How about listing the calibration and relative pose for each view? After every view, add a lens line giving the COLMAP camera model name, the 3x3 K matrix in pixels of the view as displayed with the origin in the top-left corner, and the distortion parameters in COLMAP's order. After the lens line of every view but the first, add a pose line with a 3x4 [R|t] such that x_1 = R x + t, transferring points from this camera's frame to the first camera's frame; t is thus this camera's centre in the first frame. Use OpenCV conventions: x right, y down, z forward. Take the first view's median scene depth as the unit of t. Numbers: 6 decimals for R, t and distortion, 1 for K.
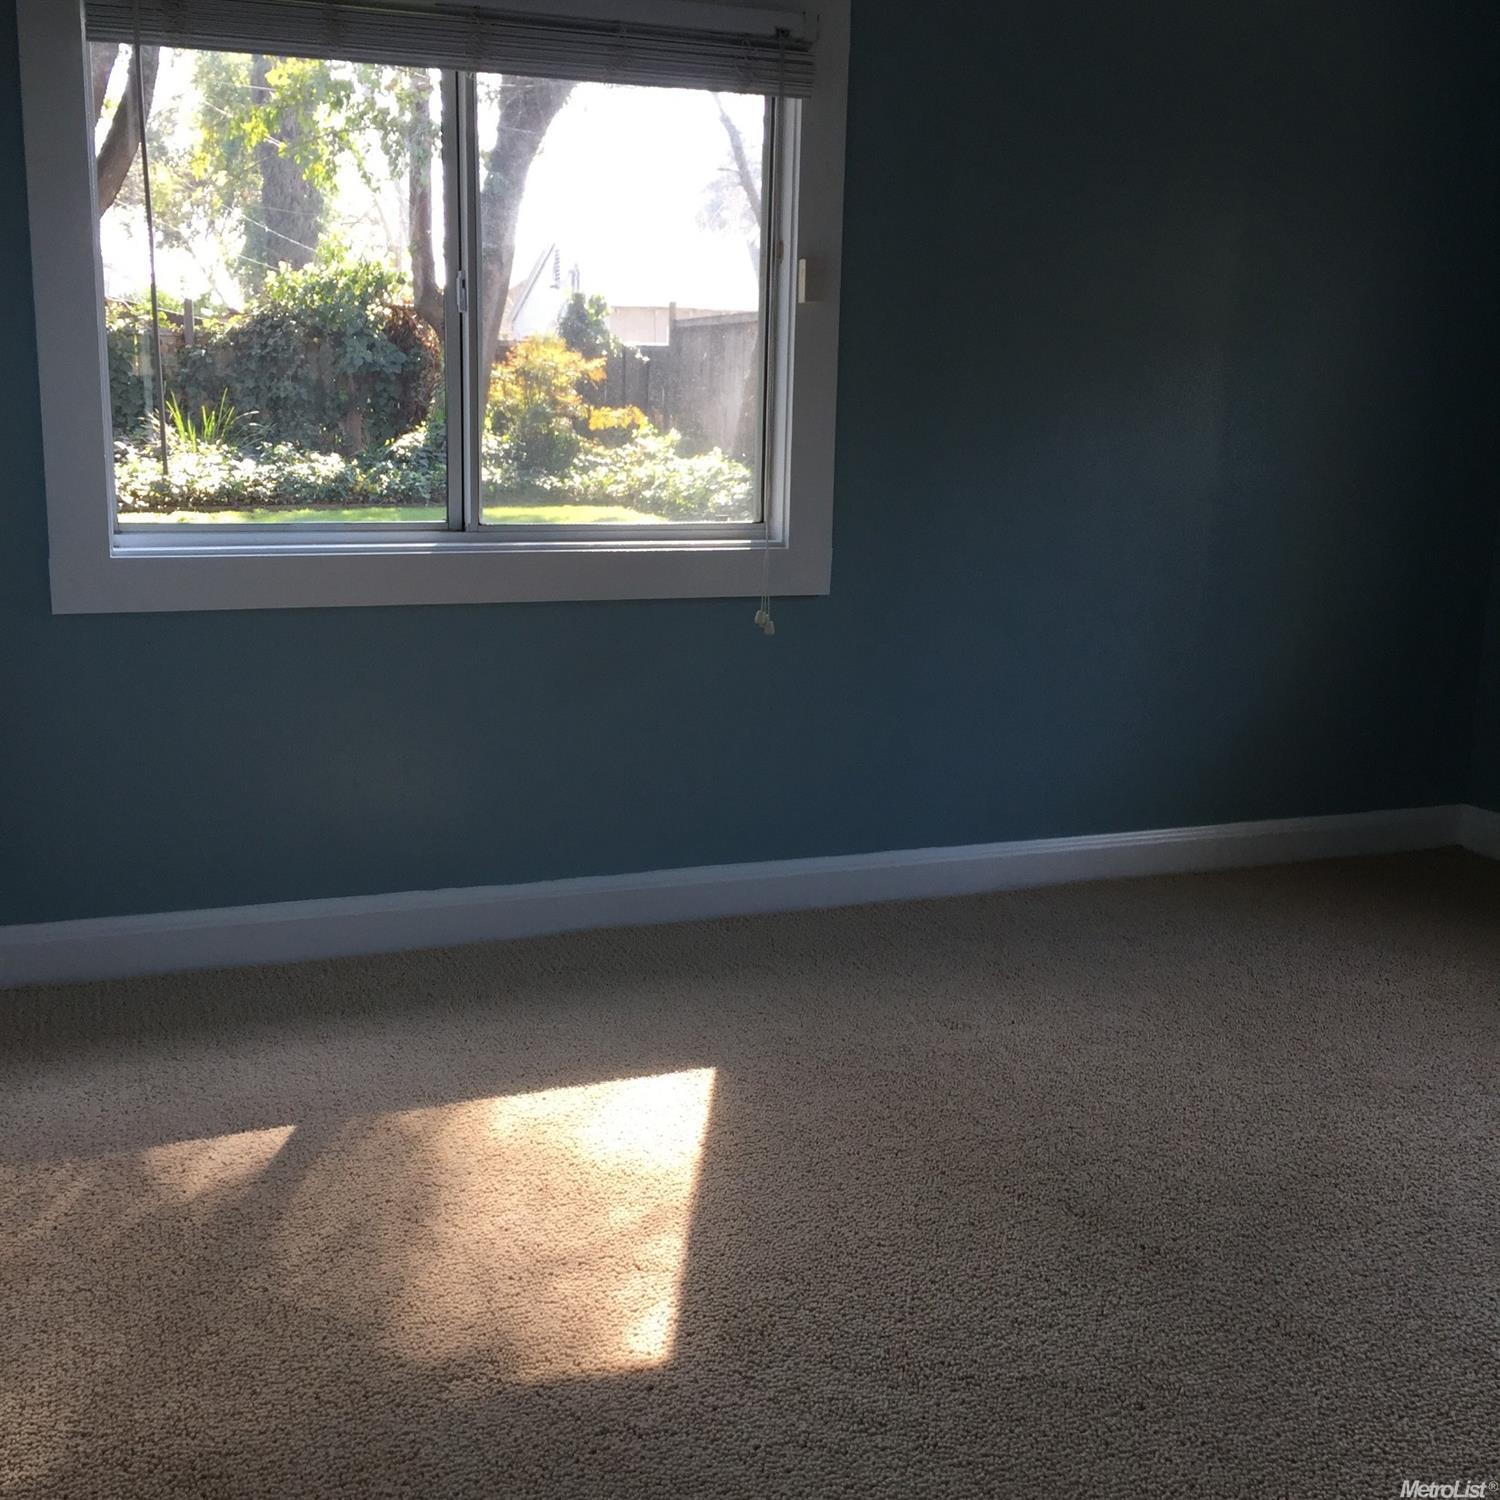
lens RADIAL K [[1706.1, 0, 750.0], [0, 1706.1, 750.0], [0, 0, 1]] dist [0.087924, -0.139155]
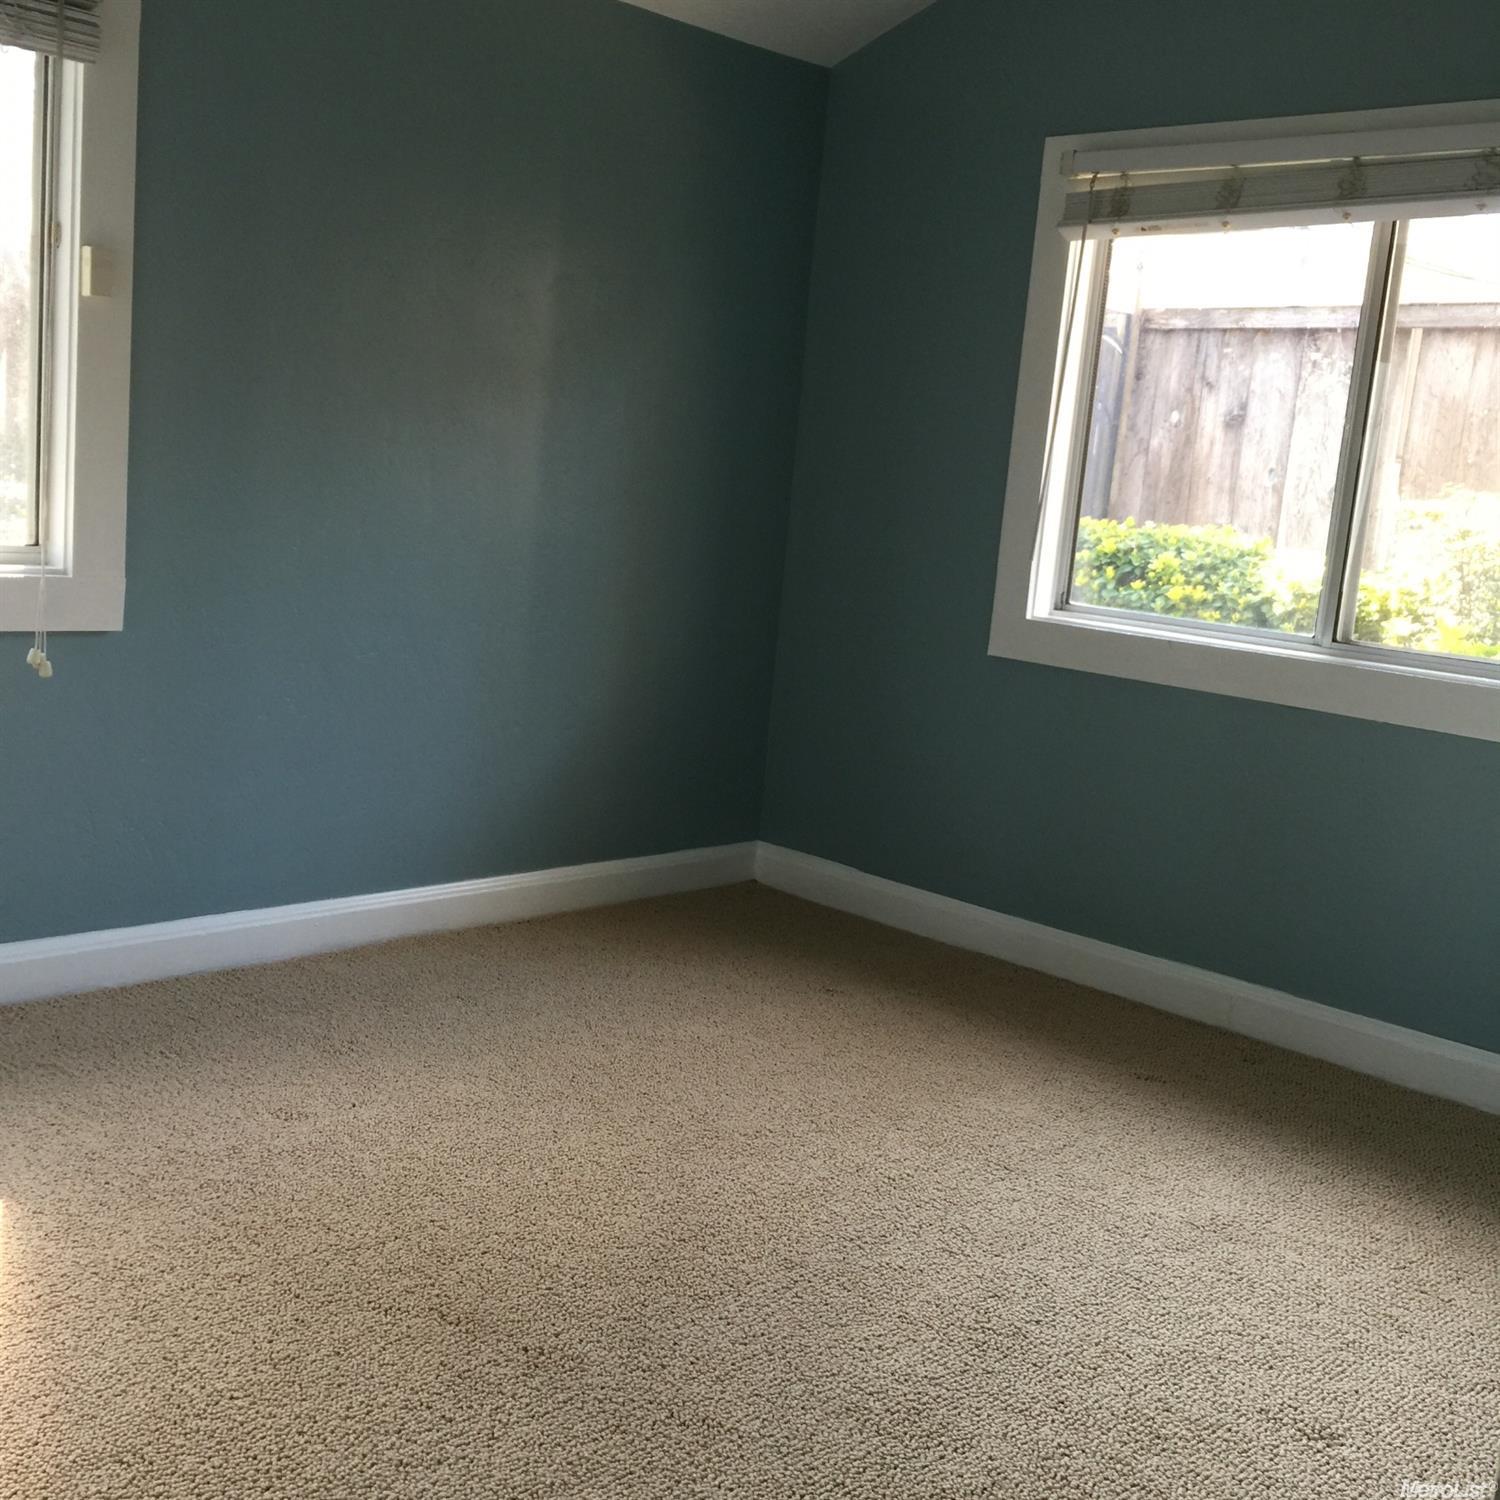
lens RADIAL K [[1706.1, 0, 750.0], [0, 1706.1, 750.0], [0, 0, 1]] dist [0.087924, -0.139155]
pose [[0.909009, -0.009131, 0.416677, -0.043475], [0.015342, 0.999815, -0.011560, -0.021270], [-0.416495, 0.016901, 0.908981, 0.091498]]
